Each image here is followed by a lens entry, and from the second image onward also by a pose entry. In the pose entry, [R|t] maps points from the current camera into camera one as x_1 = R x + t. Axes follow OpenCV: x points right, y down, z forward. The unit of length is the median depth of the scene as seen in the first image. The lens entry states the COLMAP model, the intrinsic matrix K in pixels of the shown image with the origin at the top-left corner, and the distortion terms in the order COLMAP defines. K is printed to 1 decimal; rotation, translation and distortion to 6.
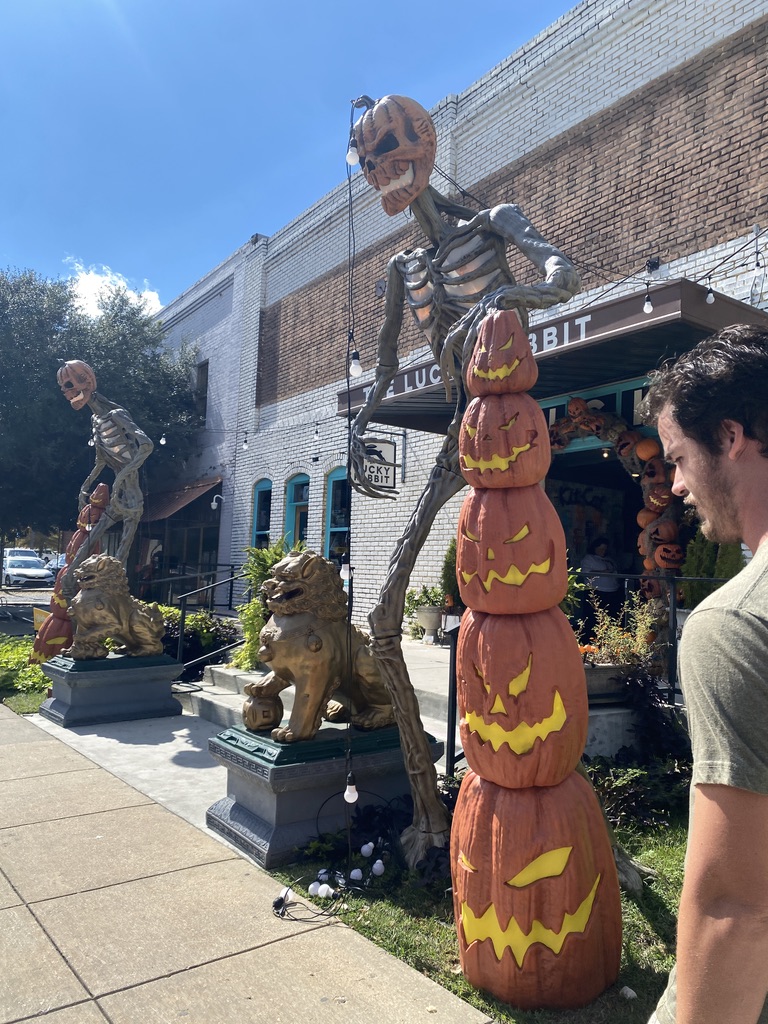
lens RADIAL K [[763.3, 0, 384.7], [0, 763.3, 511.7], [0, 0, 1]] dist [-0.009146, -0.005497]
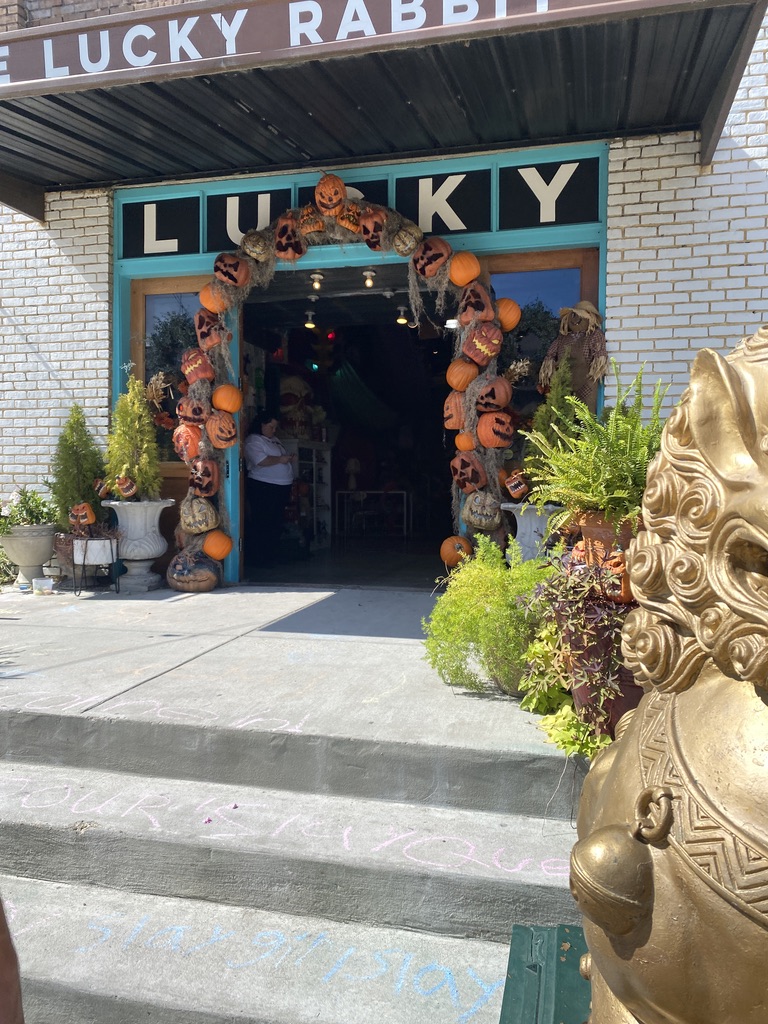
lens RADIAL K [[763.3, 0, 384.3], [0, 763.3, 511.8], [0, 0, 1]] dist [-0.009146, -0.005497]
pose [[0.739106, -0.068429, 0.670105, -0.155482], [-0.027254, 0.990974, 0.131256, 0.040353], [-0.673038, -0.115275, 0.730569, 0.512662]]
